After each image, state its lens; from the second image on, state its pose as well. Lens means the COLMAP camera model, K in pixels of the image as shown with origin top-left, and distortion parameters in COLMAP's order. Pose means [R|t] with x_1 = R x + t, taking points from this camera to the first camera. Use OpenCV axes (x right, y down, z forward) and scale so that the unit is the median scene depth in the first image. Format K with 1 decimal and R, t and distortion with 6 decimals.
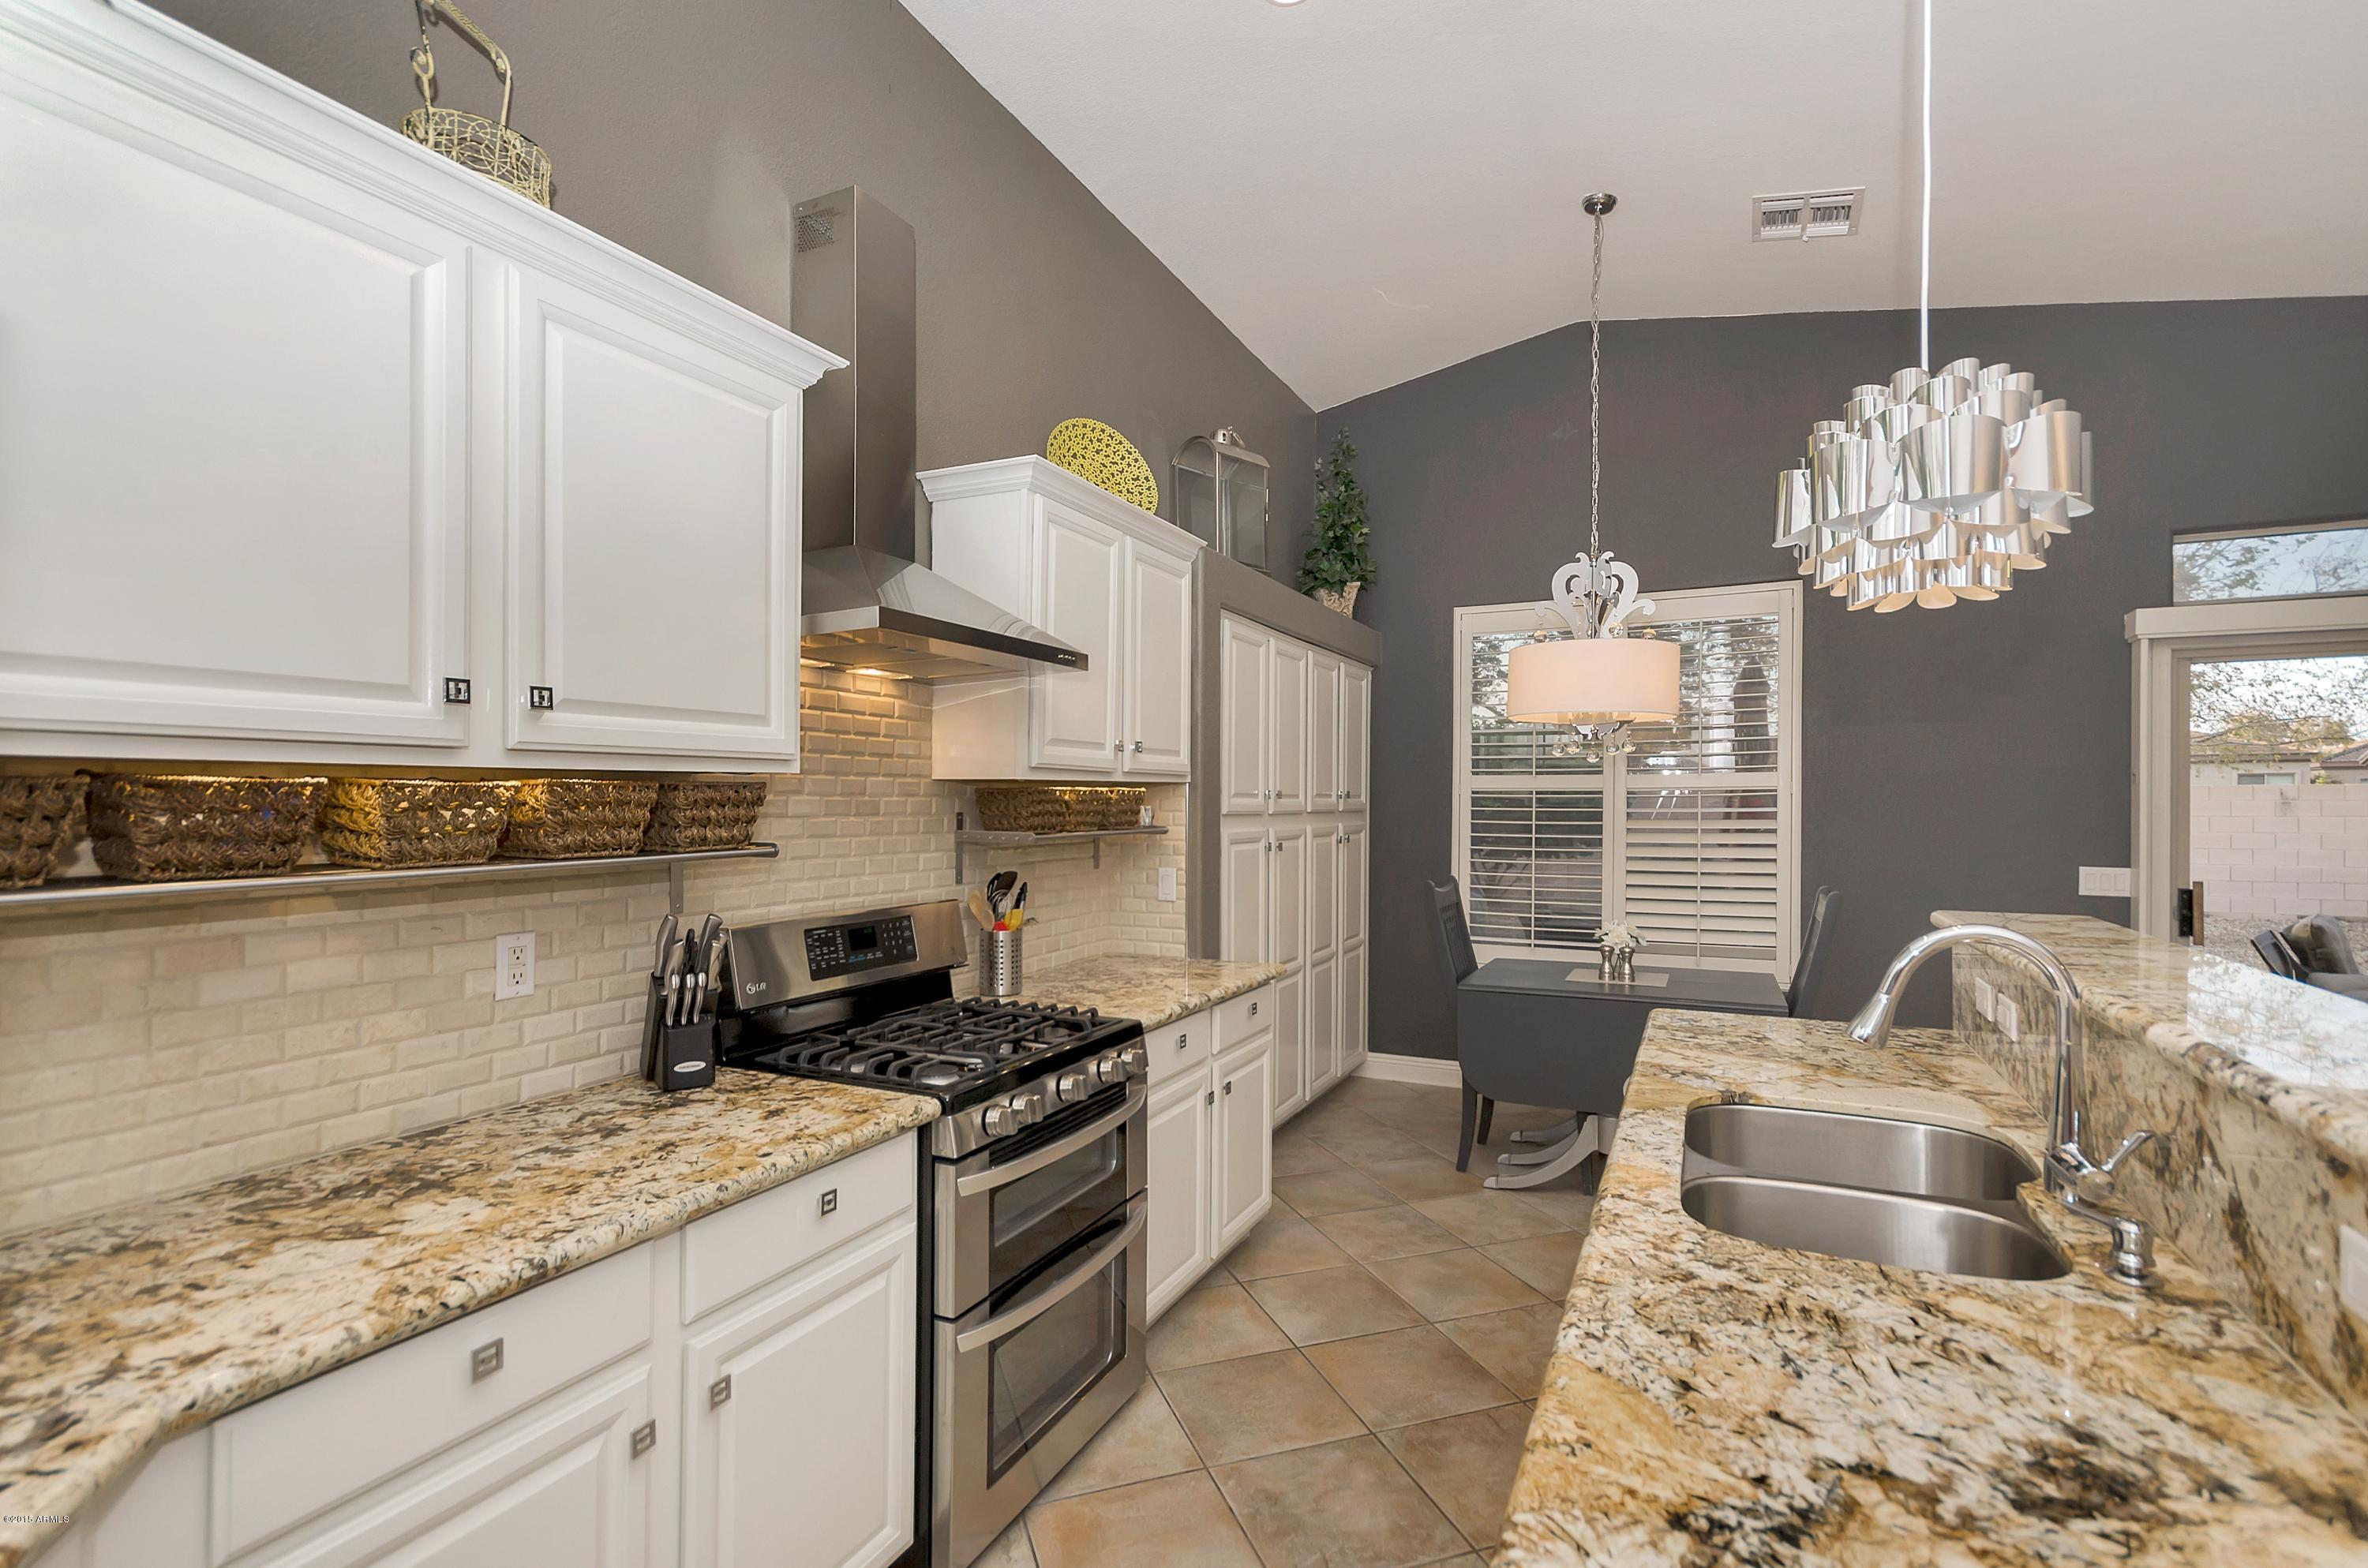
lens RADIAL K [[1070.4, 0, 1174.7], [0, 1070.4, 802.5], [0, 0, 1]] dist [0.006124, -0.000983]
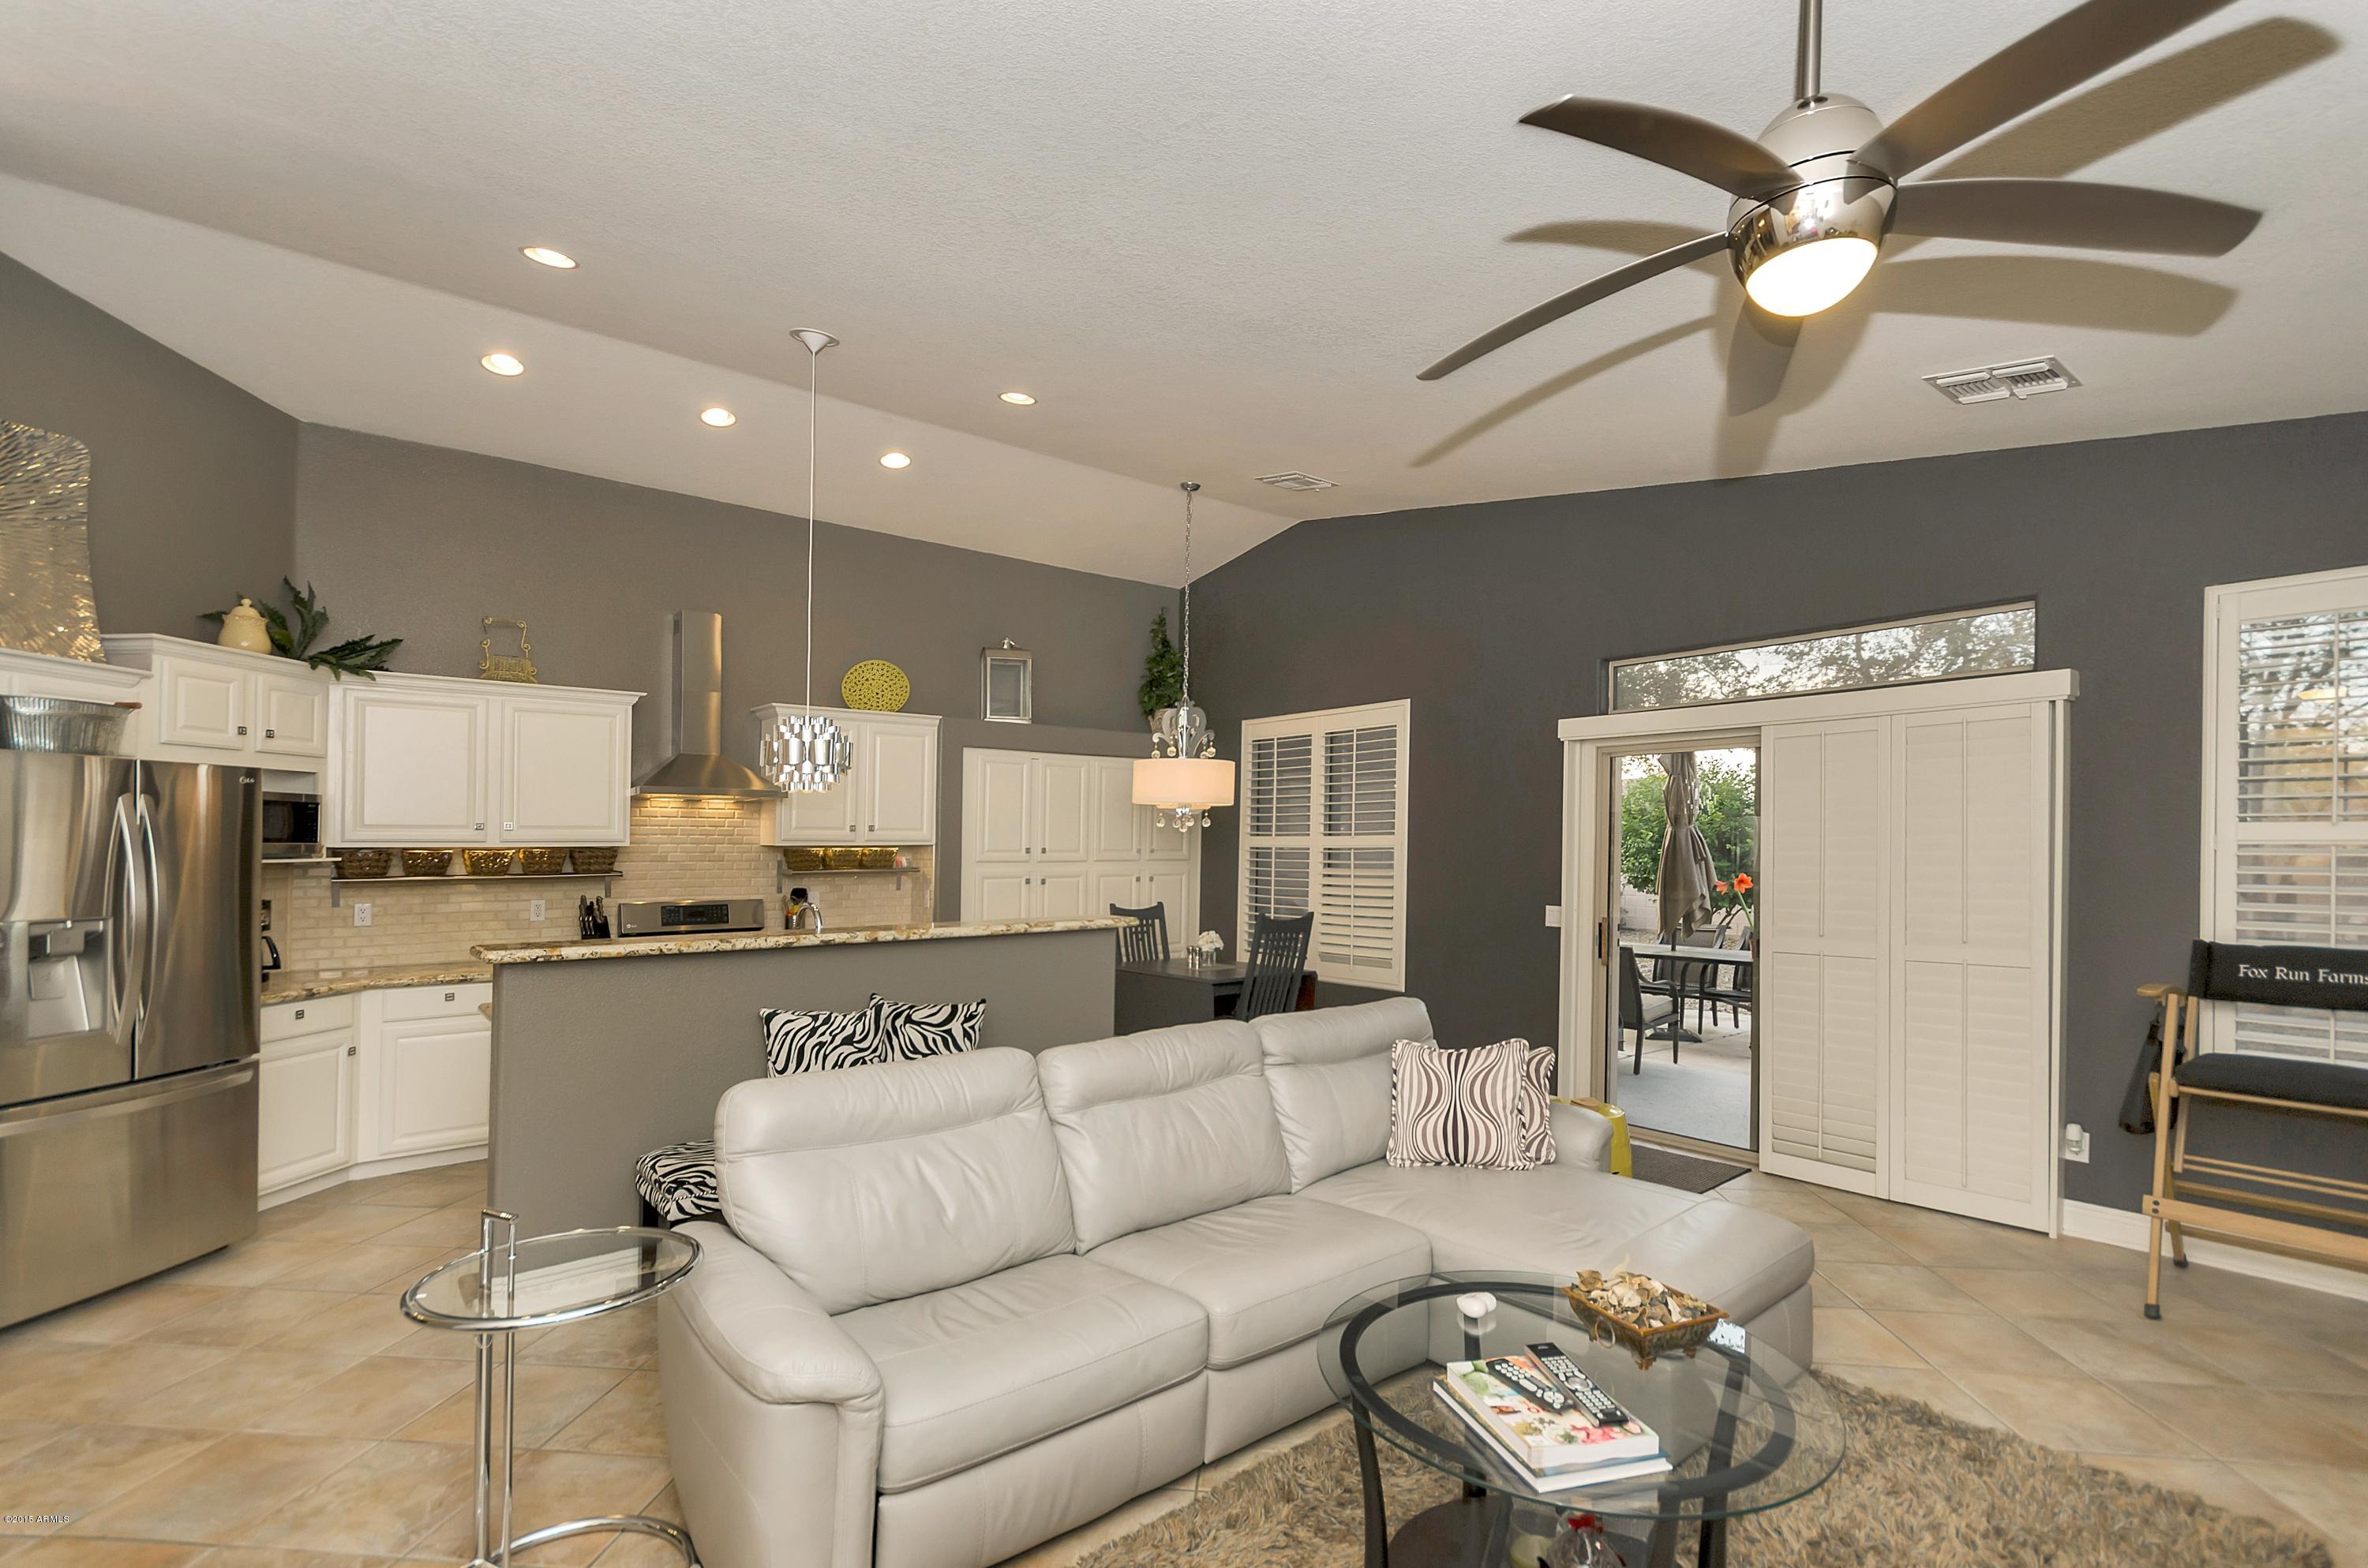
lens RADIAL K [[997.6, 0, 1152.8], [0, 997.6, 842.8], [0, 0, 1]] dist [0.000816, -0.000077]
pose [[0.909956, -0.000142, -0.414704, 1.101661], [-0.002559, 0.999979, -0.005959, -0.013241], [0.414696, 0.006484, 0.909937, -0.436828]]
